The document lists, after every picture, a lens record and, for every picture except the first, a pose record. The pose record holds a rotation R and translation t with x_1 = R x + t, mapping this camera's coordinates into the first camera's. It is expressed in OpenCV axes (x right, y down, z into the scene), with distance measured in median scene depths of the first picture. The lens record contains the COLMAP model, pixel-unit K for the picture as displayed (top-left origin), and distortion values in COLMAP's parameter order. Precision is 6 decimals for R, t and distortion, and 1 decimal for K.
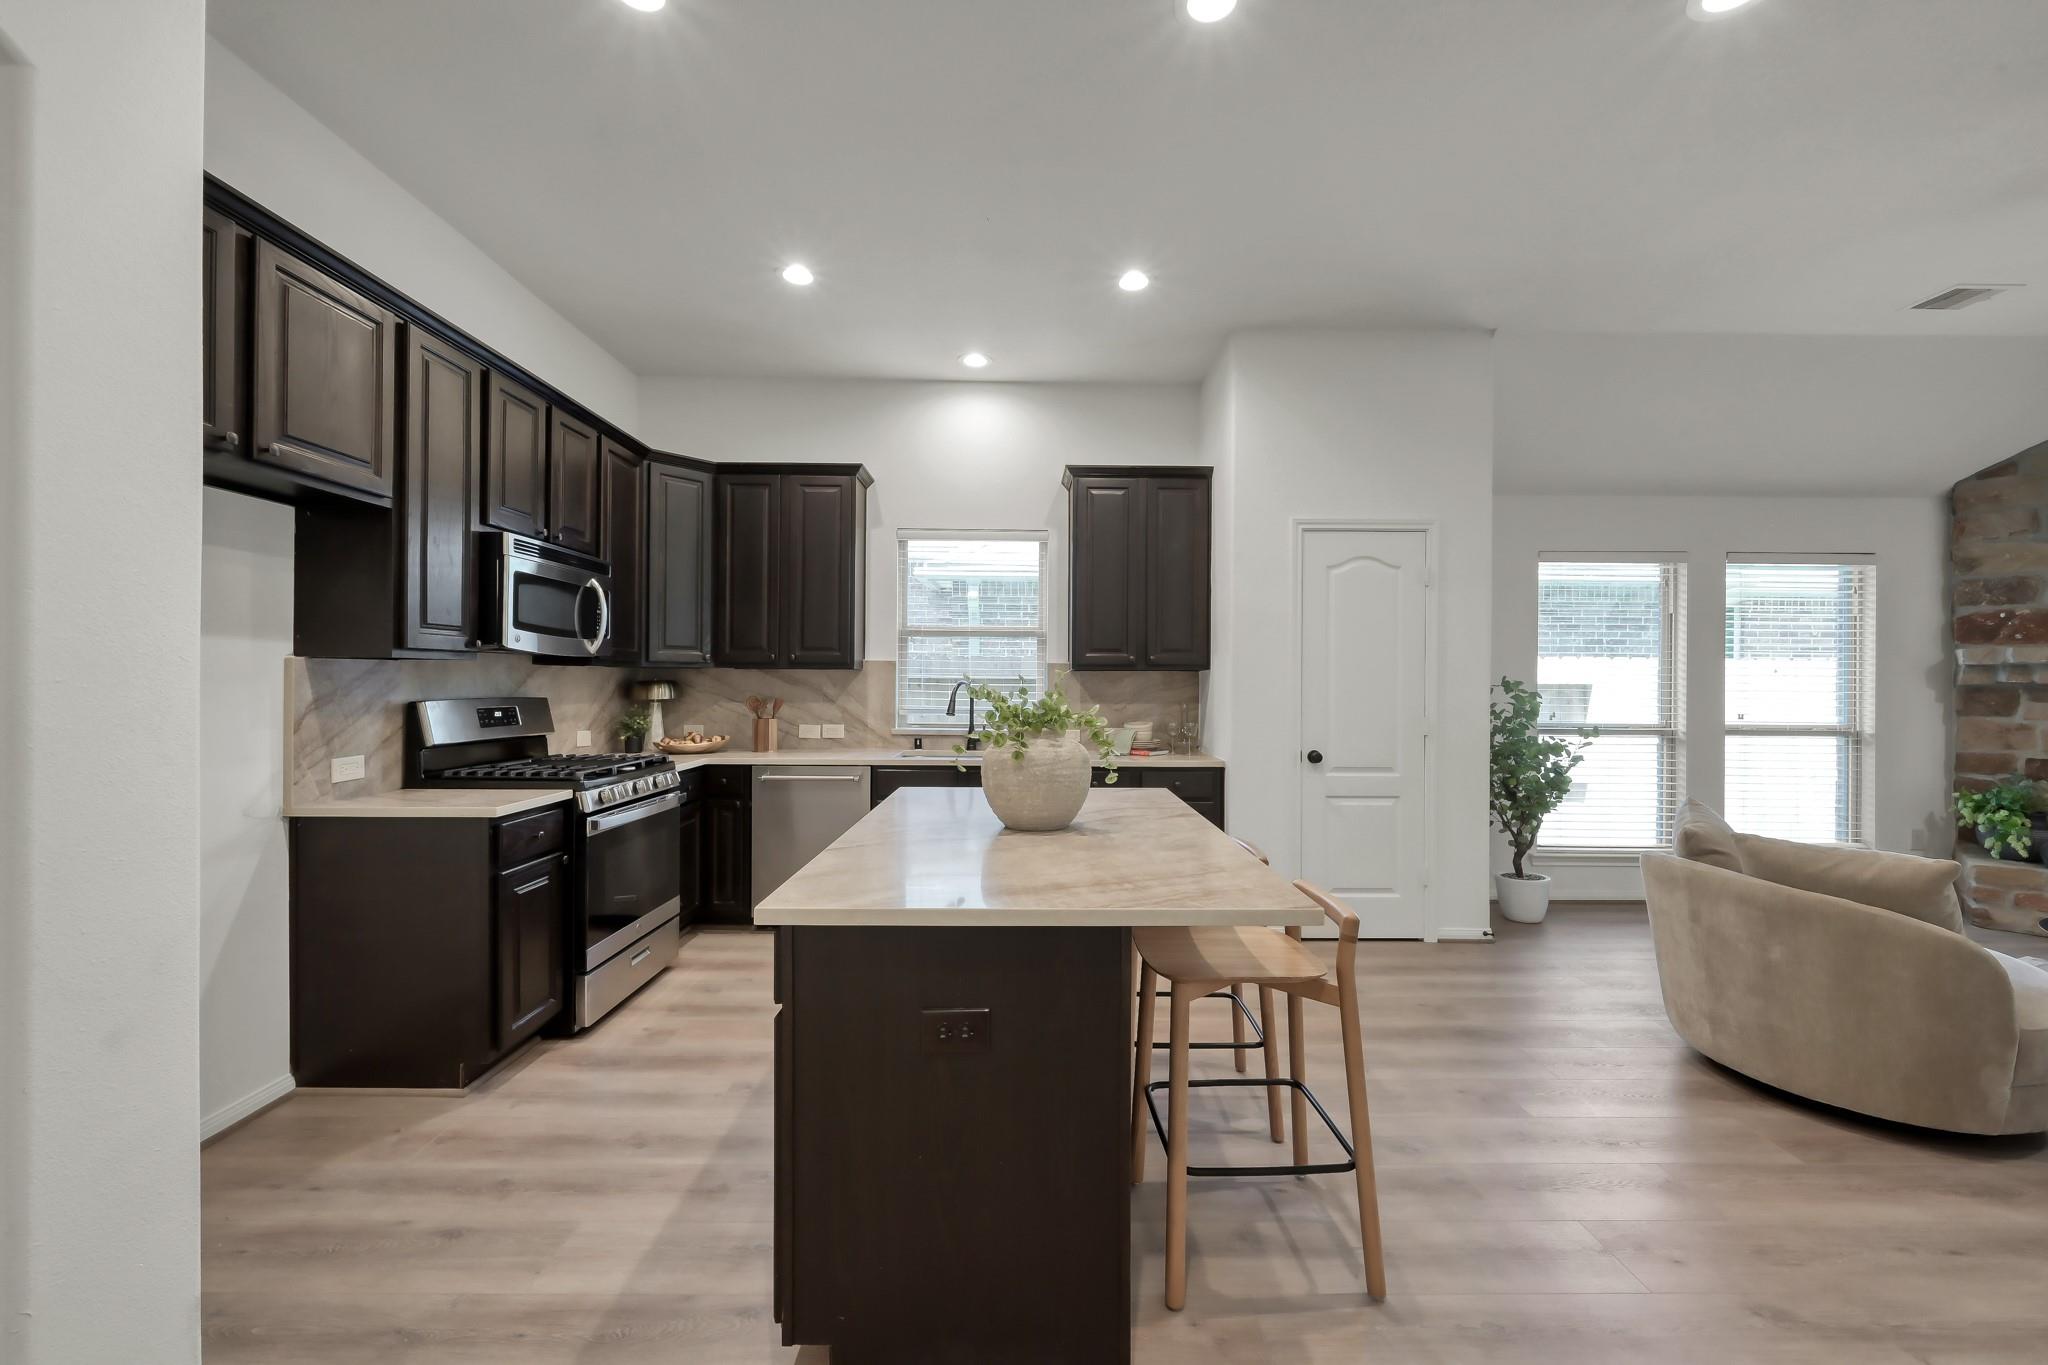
lens RADIAL K [[808.5, 0, 1024.0], [0, 808.5, 682.5], [0, 0, 1]] dist [-0.000018, 0.000053]
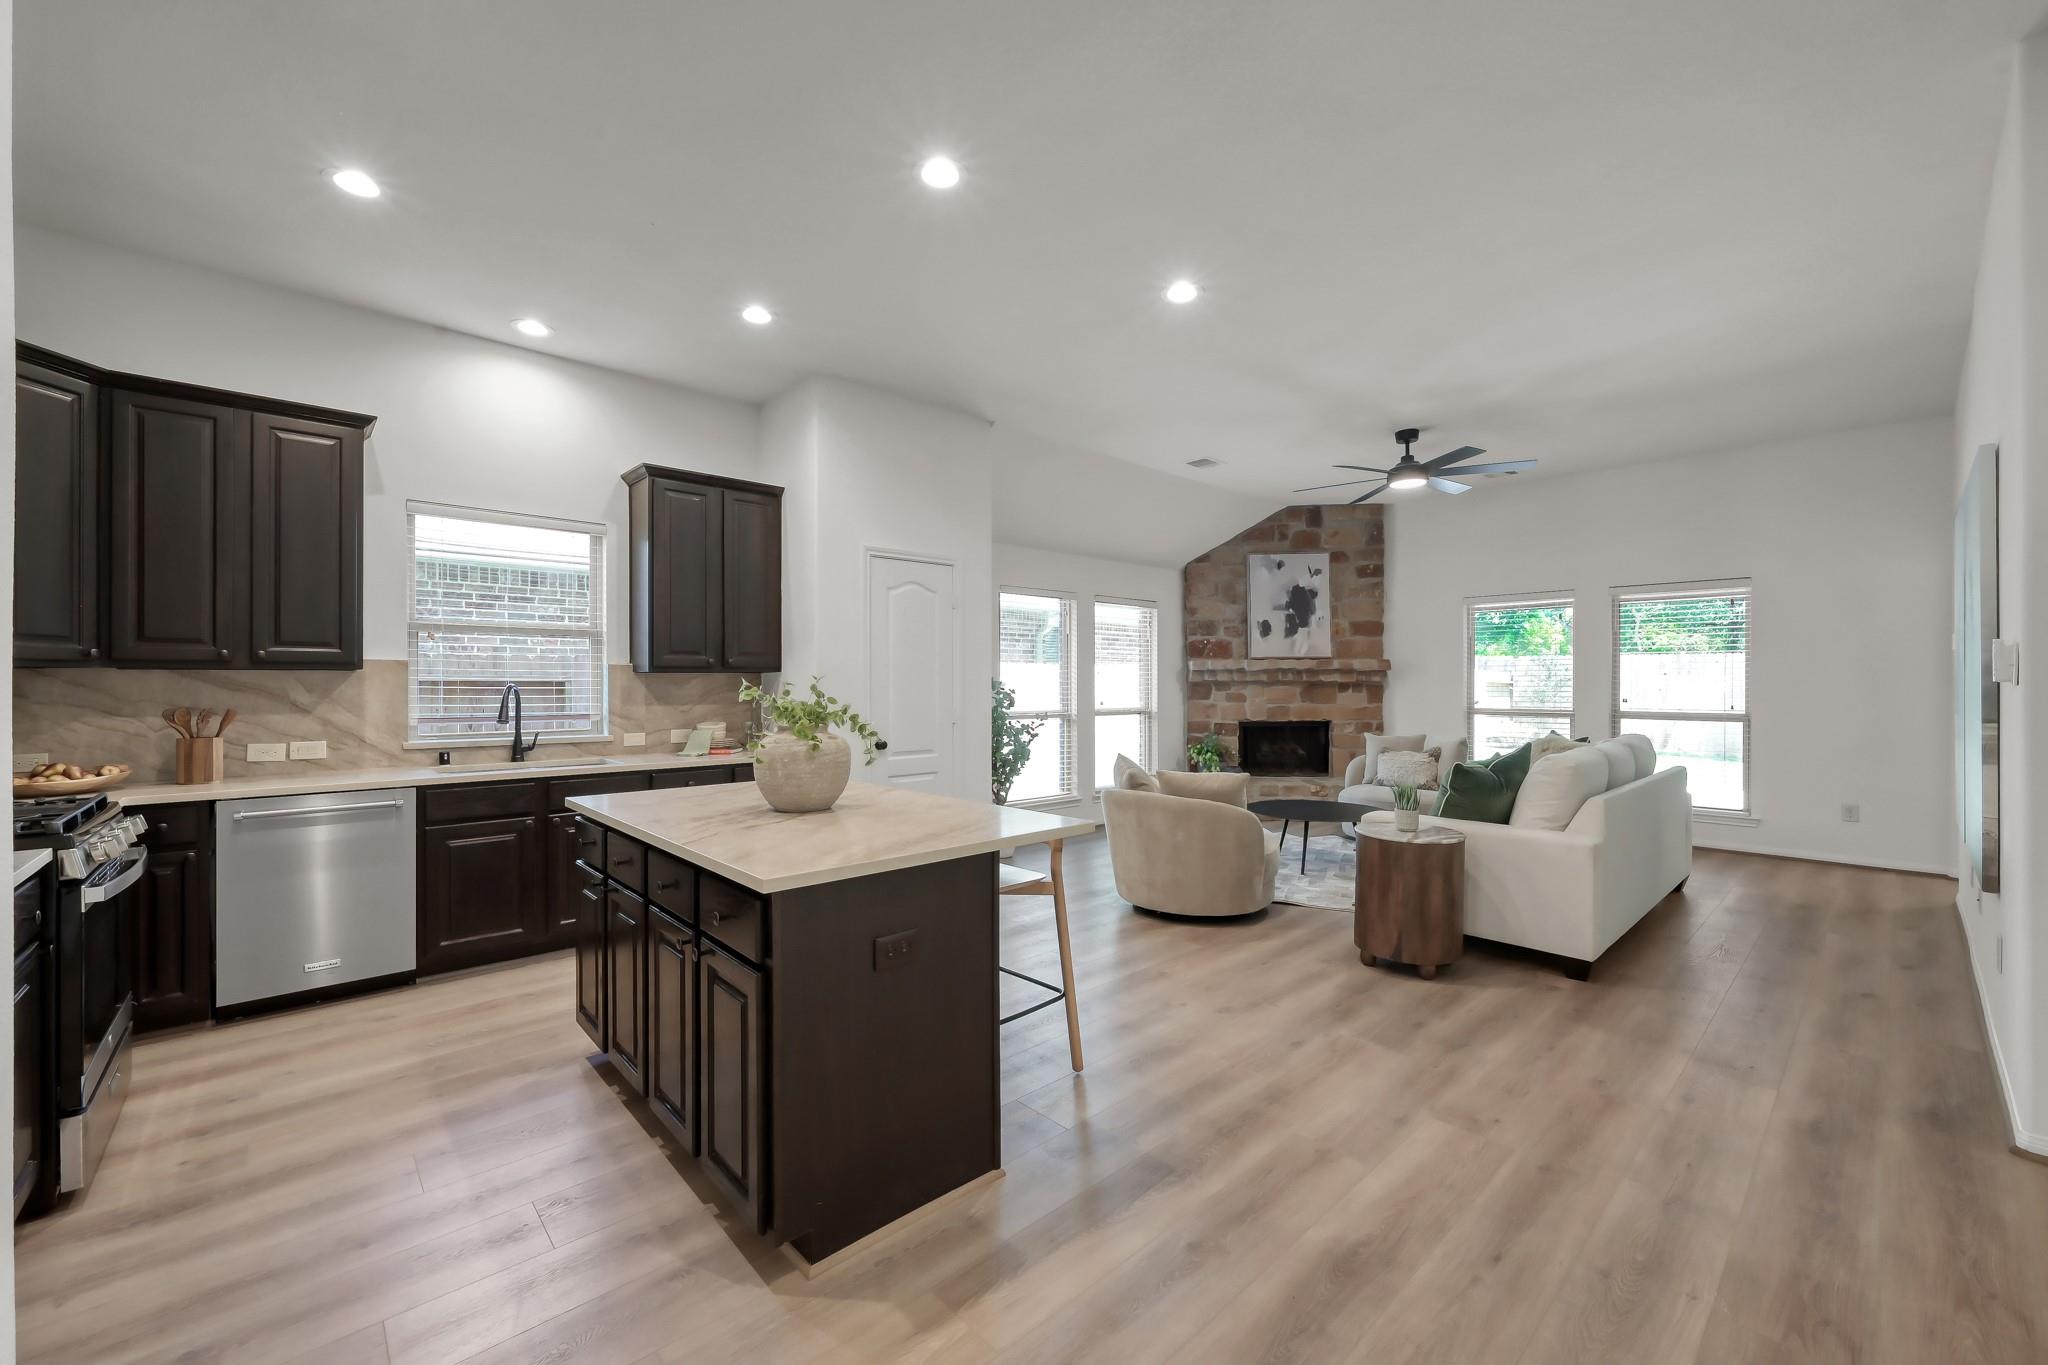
lens RADIAL K [[817.8, 0, 1029.4], [0, 817.8, 683.1], [0, 0, 1]] dist [0.000910, 0.000123]
pose [[0.735869, -0.006862, 0.677089, -0.270612], [0.005598, 0.999976, 0.004051, -0.003399], [-0.677101, 0.000809, 0.735890, -0.044817]]
